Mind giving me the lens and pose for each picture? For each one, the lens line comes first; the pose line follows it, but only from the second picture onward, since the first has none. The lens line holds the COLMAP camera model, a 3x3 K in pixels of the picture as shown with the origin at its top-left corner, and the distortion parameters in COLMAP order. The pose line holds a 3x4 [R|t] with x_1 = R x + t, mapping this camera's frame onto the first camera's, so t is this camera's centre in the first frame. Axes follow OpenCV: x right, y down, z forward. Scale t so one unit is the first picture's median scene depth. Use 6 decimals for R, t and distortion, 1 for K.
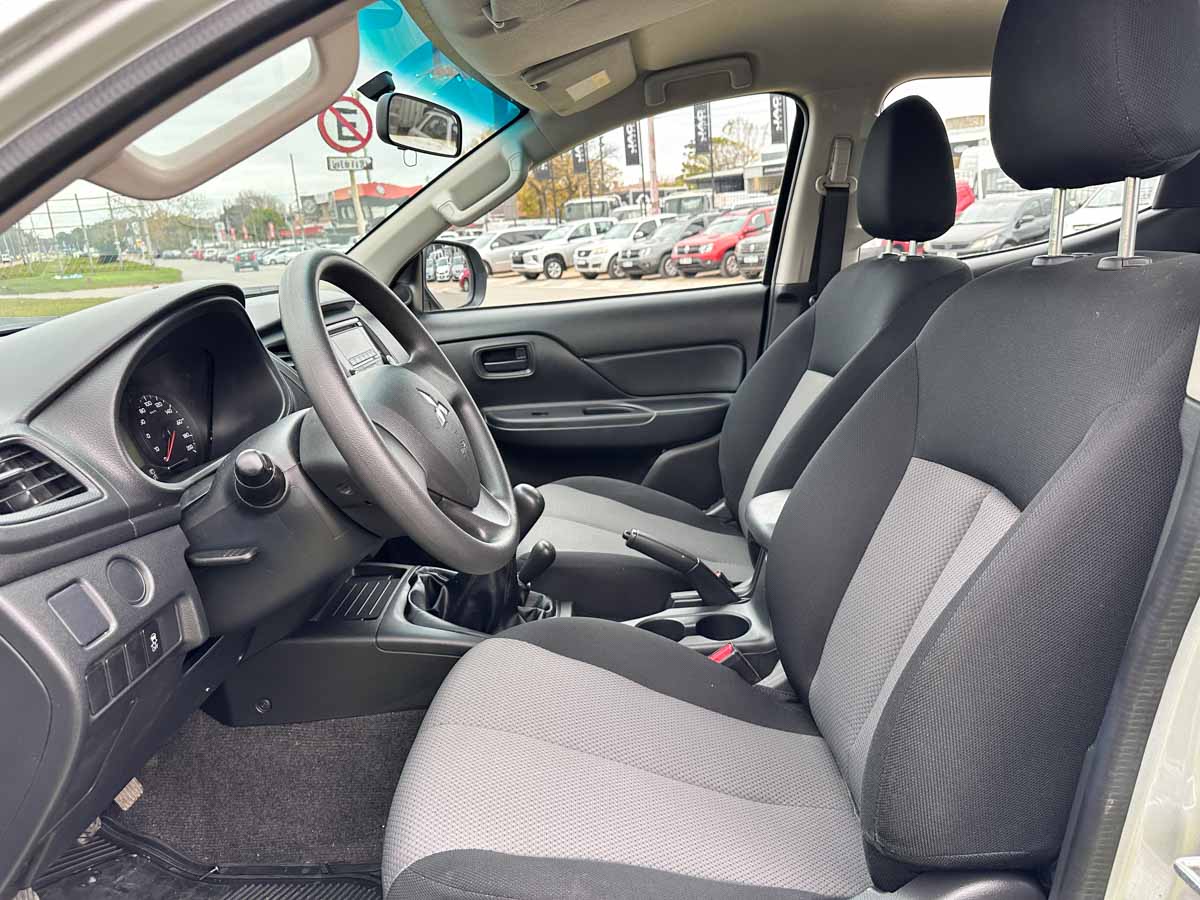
lens RADIAL K [[869.4, 0, 600.0], [0, 869.4, 450.0], [0, 0, 1]] dist [0.032983, -0.034542]
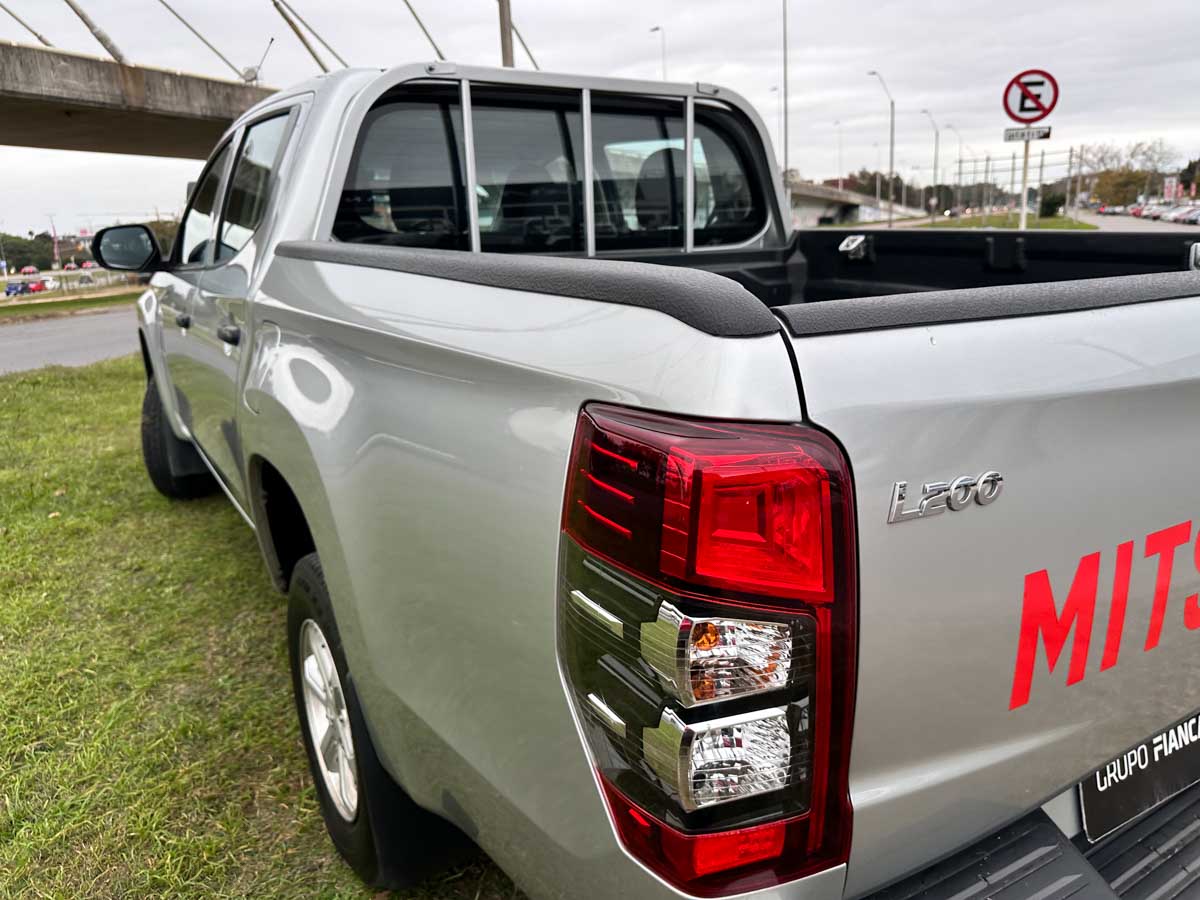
lens RADIAL K [[875.9, 0, 602.0], [0, 875.9, 445.2], [0, 0, 1]] dist [-0.003820, -0.004229]
pose [[0.529540, 0.245580, -0.811959, 0.132498], [-0.208399, 0.965505, 0.156107, -0.007599], [0.822288, 0.086547, 0.562452, 0.005551]]
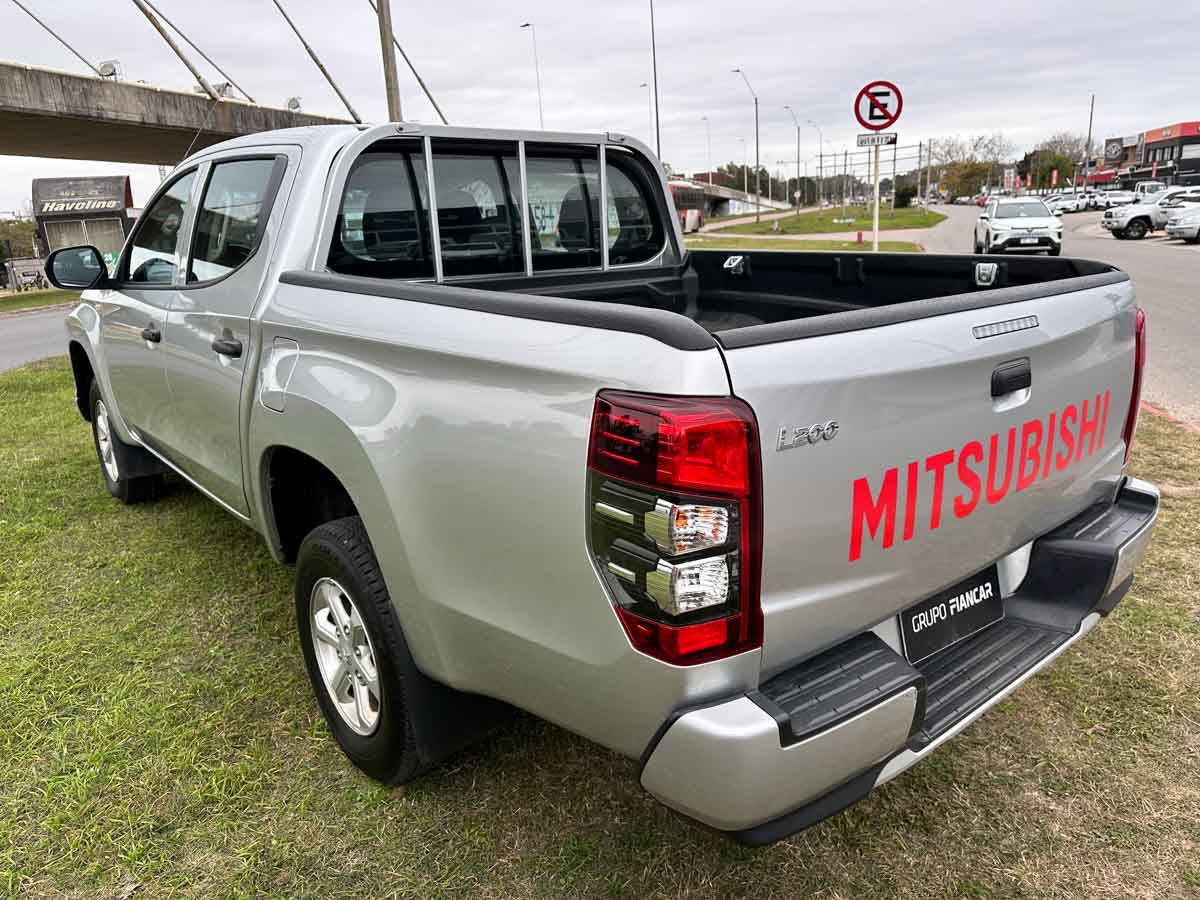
lens RADIAL K [[869.4, 0, 600.0], [0, 869.4, 450.0], [0, 0, 1]] dist [0.032983, -0.034542]
pose [[0.639907, 0.229370, -0.733422, 0.145243], [-0.184095, 0.972380, 0.143480, -0.008081], [0.746075, 0.043205, 0.664459, -0.011496]]
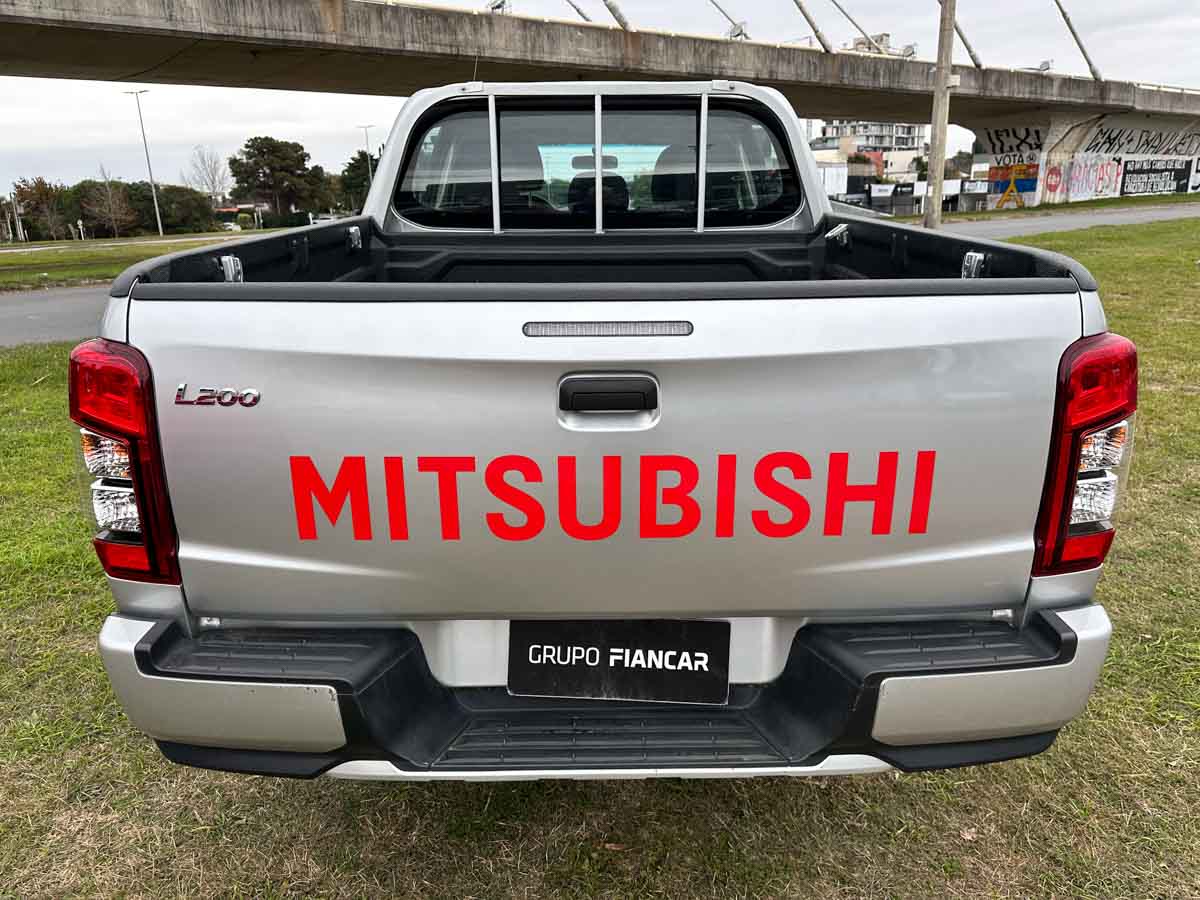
lens RADIAL K [[845.7, 0, 603.1], [0, 845.7, 442.5], [0, 0, 1]] dist [0.167234, -0.297975]
pose [[0.003424, 0.341153, -0.940002, 0.164254], [-0.230223, 0.915025, 0.331250, -0.023405], [0.973132, 0.215275, 0.081674, 0.049755]]
